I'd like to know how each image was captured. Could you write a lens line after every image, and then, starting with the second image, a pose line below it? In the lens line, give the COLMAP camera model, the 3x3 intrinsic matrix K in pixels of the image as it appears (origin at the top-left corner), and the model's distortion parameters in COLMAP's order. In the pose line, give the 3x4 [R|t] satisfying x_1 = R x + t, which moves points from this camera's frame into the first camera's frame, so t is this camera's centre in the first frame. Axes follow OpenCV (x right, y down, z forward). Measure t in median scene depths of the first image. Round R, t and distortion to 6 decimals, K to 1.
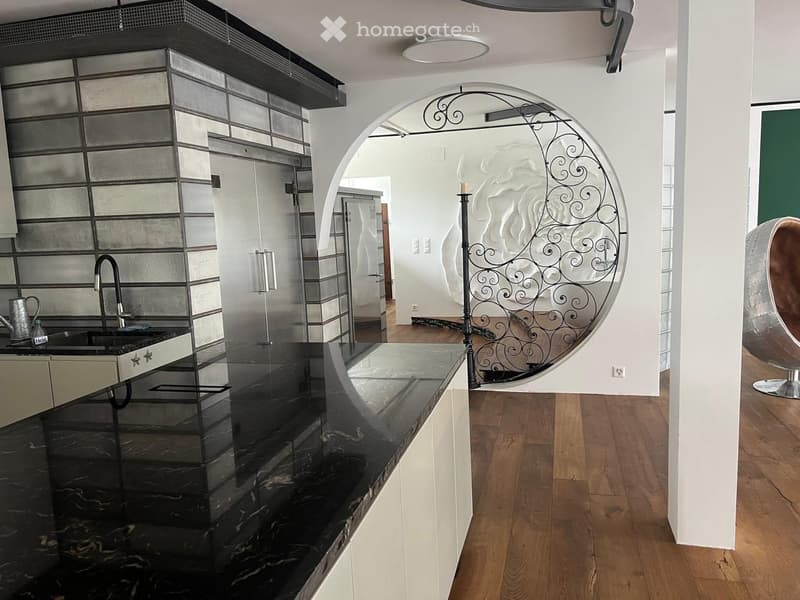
lens RADIAL K [[597.4, 0, 396.8], [0, 597.4, 298.4], [0, 0, 1]] dist [0.062102, -0.072470]
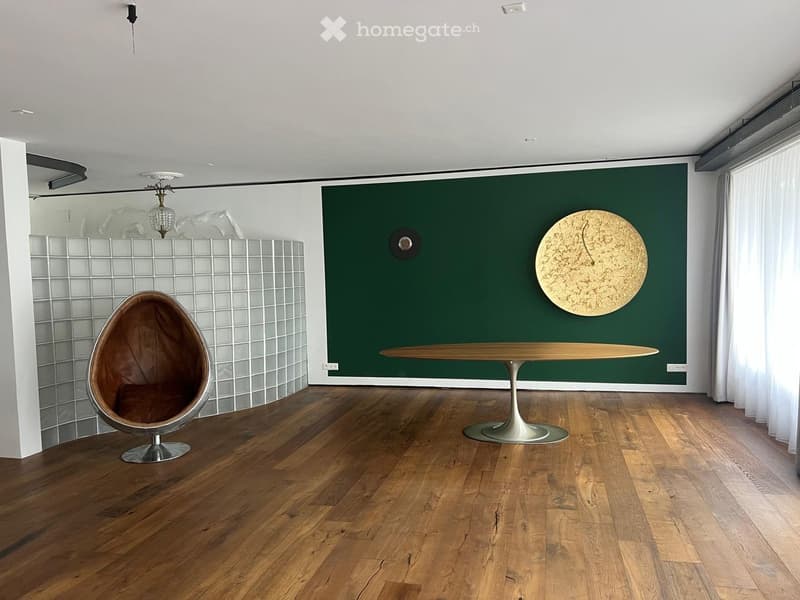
lens RADIAL K [[597.4, 0, 400.3], [0, 597.4, 304.4], [0, 0, 1]] dist [0.062102, -0.072470]
pose [[0.999806, 0.015853, 0.011689, 1.063640], [-0.015059, 0.997760, -0.065182, -0.045218], [-0.012696, 0.064993, 0.997805, -0.078072]]
